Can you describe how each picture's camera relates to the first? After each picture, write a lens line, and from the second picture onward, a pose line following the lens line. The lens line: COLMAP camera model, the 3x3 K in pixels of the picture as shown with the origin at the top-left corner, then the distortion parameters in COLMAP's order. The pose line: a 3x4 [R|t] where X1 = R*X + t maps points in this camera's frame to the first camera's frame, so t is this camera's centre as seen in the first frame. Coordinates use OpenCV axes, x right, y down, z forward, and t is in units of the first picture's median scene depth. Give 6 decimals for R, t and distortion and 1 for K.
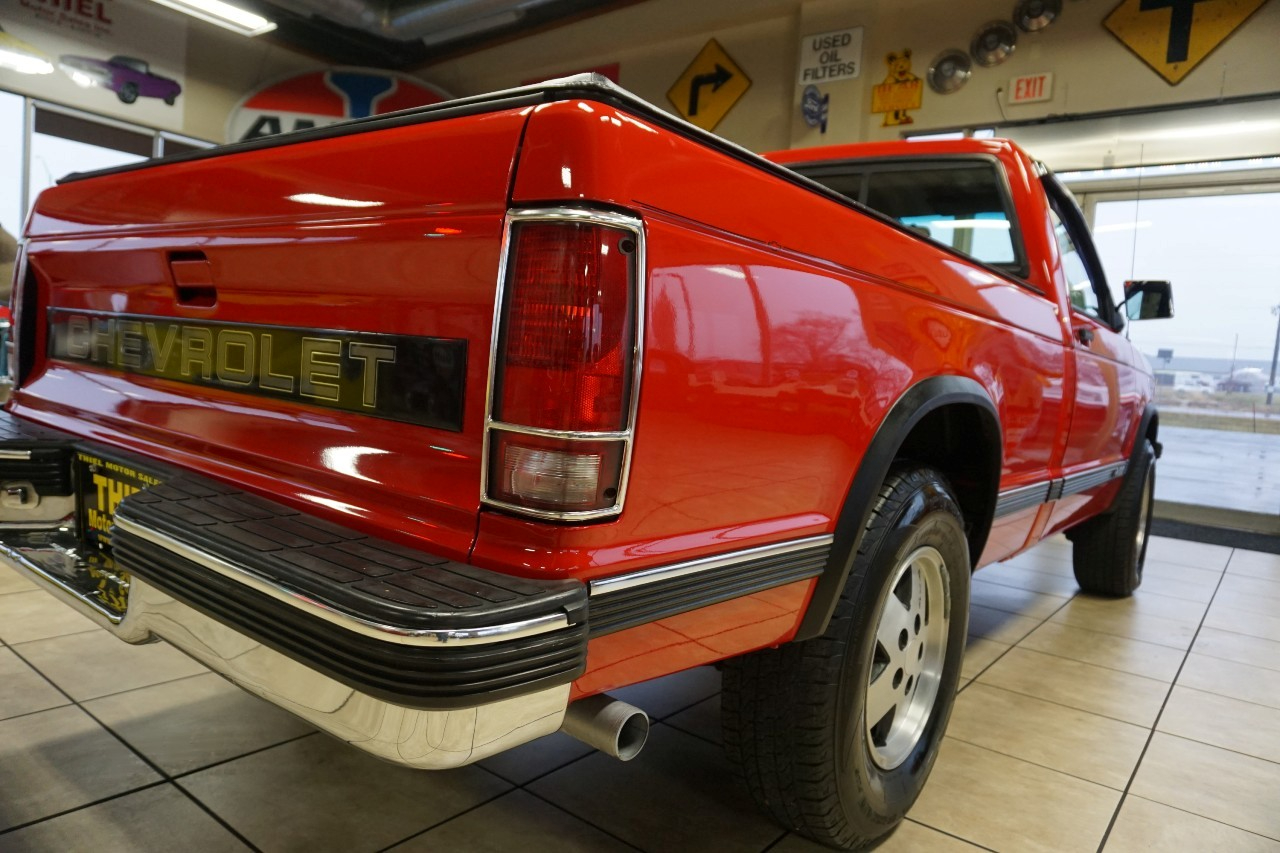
lens RADIAL K [[857.2, 0, 644.9], [0, 857.2, 424.3], [0, 0, 1]] dist [-0.041361, 0.037246]
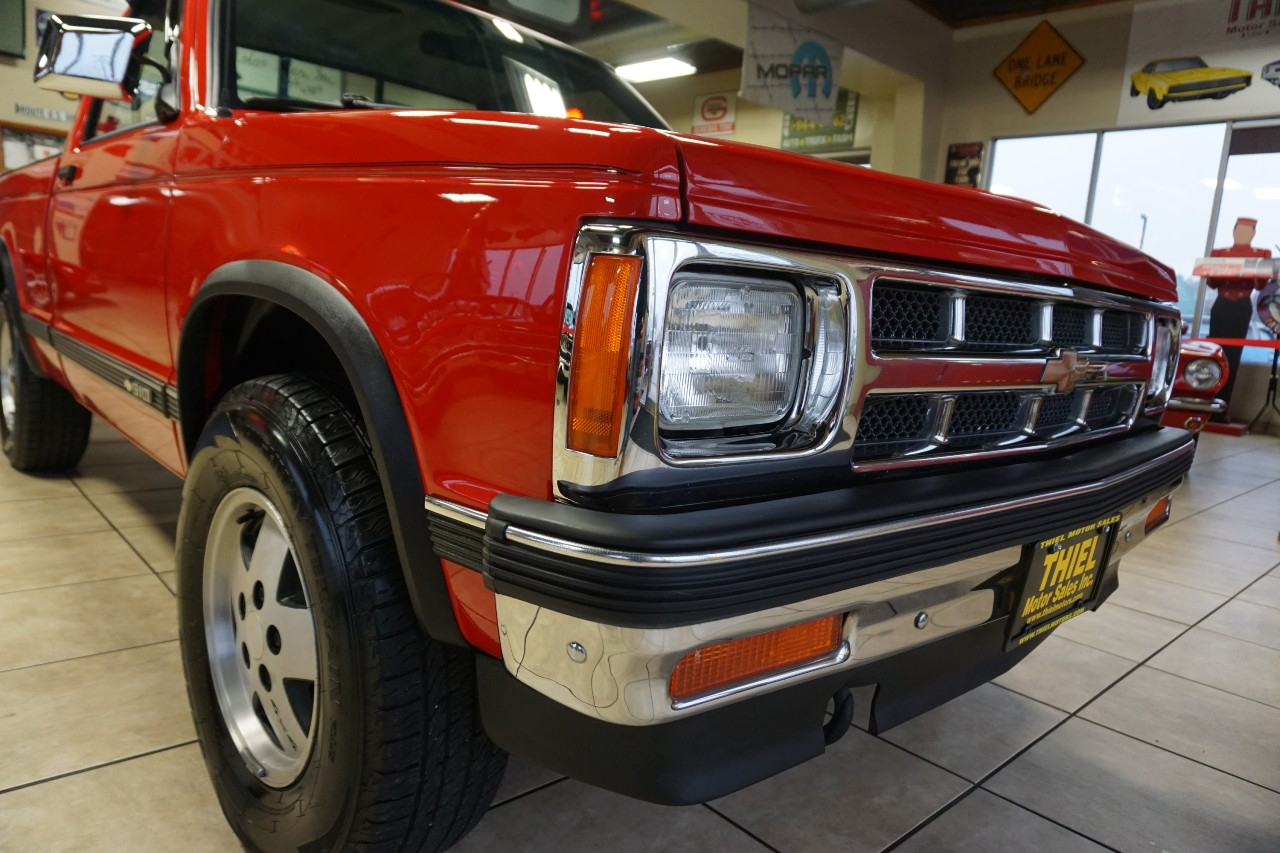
lens RADIAL K [[857.1, 0, 628.2], [0, 857.1, 426.5], [0, 0, 1]] dist [-0.044724, 0.034942]
pose [[-0.182530, 0.054821, -0.981671, 1.903594], [-0.159020, 0.983653, 0.084499, -0.022696], [0.970255, 0.171528, -0.170828, 2.605232]]
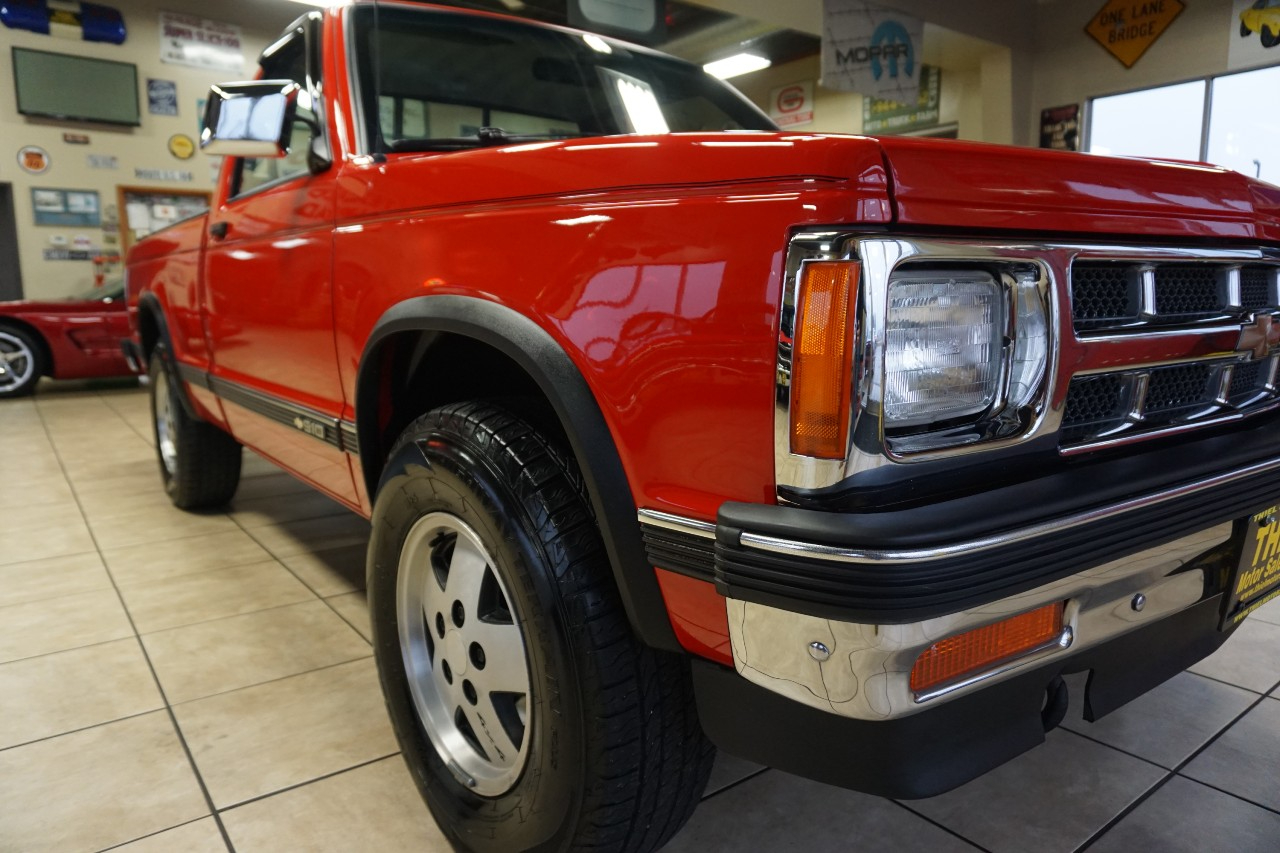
lens RADIAL K [[856.5, 0, 628.9], [0, 856.5, 426.7], [0, 0, 1]] dist [-0.045859, 0.033291]
pose [[-0.280847, 0.068447, -0.957309, 1.931731], [-0.076505, 0.992683, 0.093421, -0.018909], [0.956699, 0.099475, -0.273556, 2.541644]]
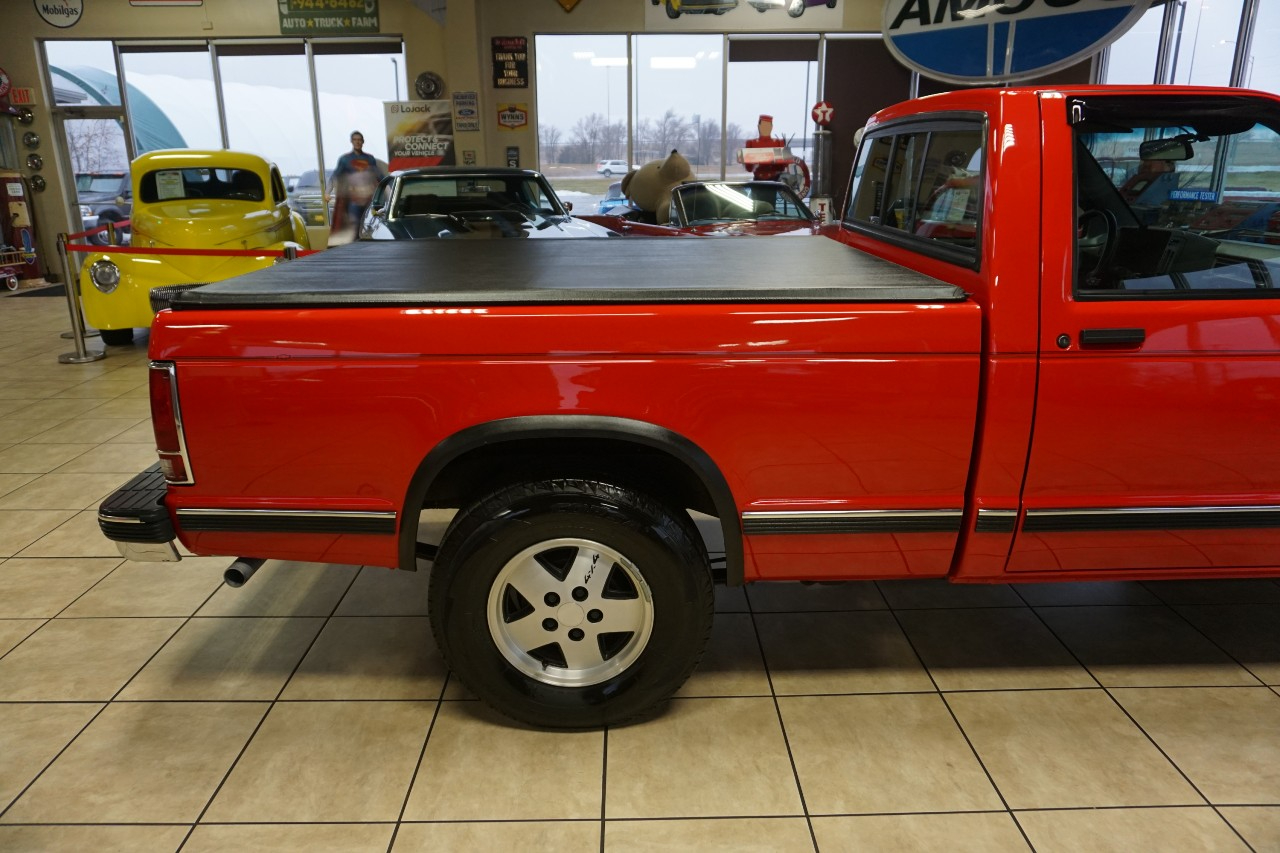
lens RADIAL K [[856.3, 0, 640.0], [0, 856.3, 426.5], [0, 0, 1]] dist [-0.040851, 0.029428]
pose [[0.613817, 0.148806, -0.775297, 1.285385], [0.004467, 0.981404, 0.191902, -0.256616], [0.789436, -0.121257, 0.601737, 0.293918]]
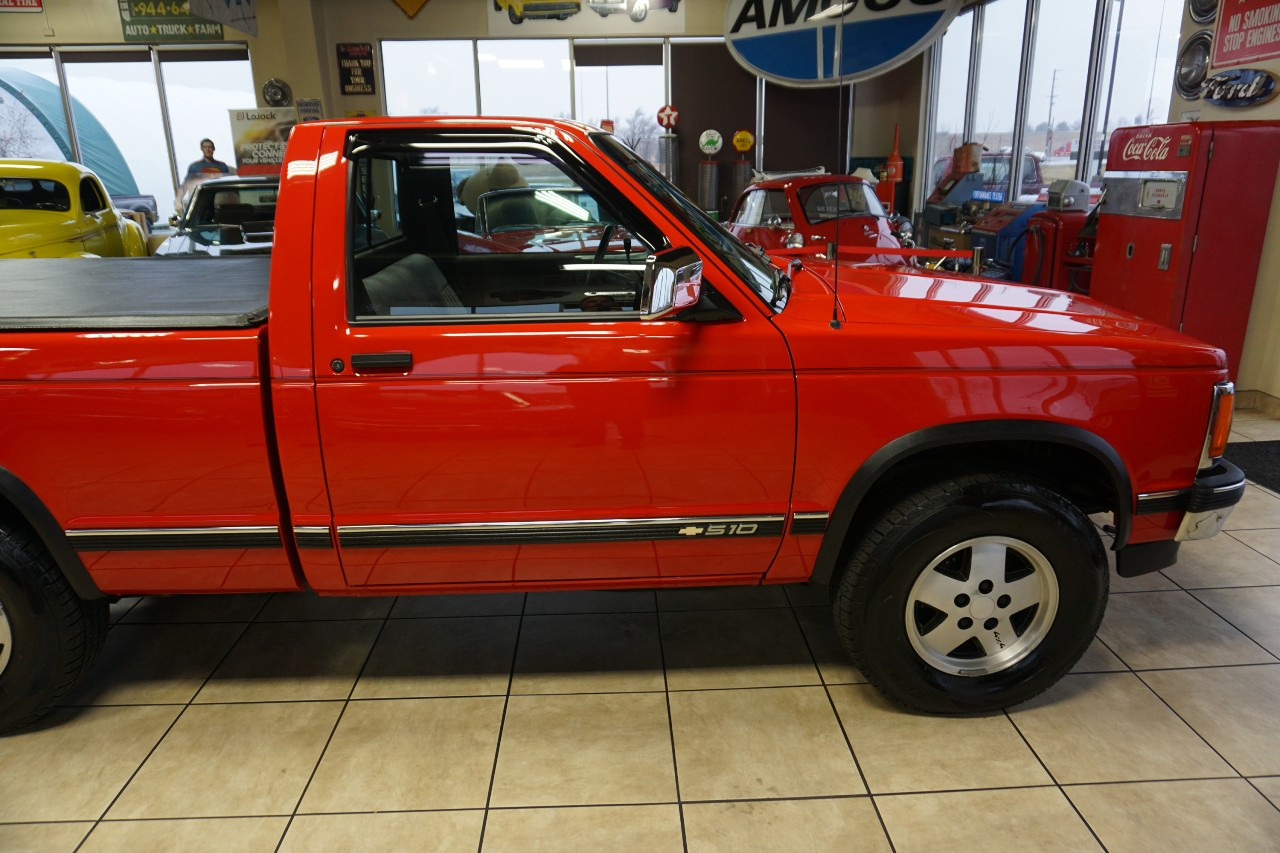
lens RADIAL K [[856.0, 0, 638.6], [0, 856.0, 432.3], [0, 0, 1]] dist [-0.048683, 0.042314]
pose [[0.628275, 0.148598, -0.763668, 1.919162], [0.012043, 0.979614, 0.200526, -0.289027], [0.777898, -0.135182, 0.613678, 1.030300]]
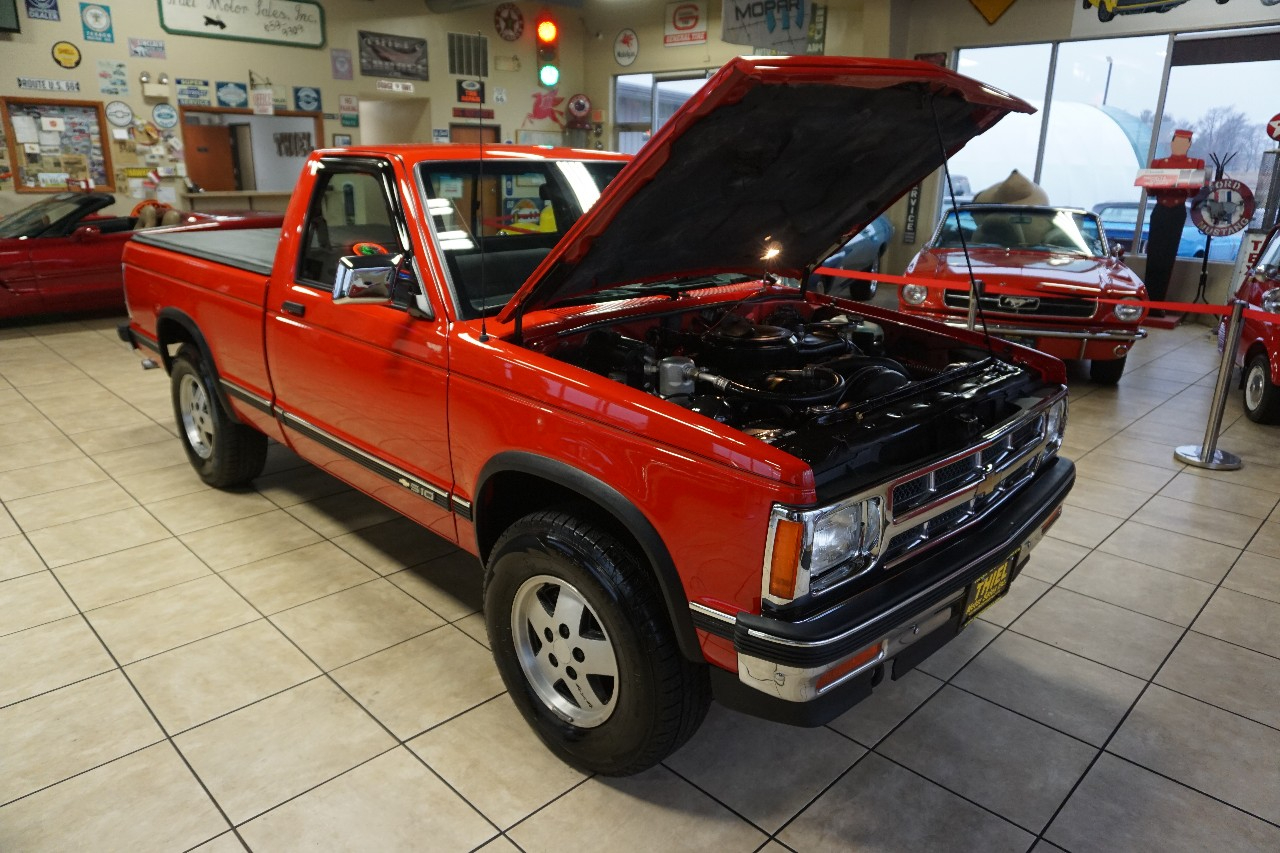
lens RADIAL K [[857.5, 0, 627.9], [0, 857.5, 422.7], [0, 0, 1]] dist [-0.046498, 0.041081]
pose [[-0.143583, 0.208365, -0.967454, 2.460359], [-0.094268, 0.970259, 0.222960, -0.385797], [0.985138, 0.123213, -0.119670, 2.430881]]
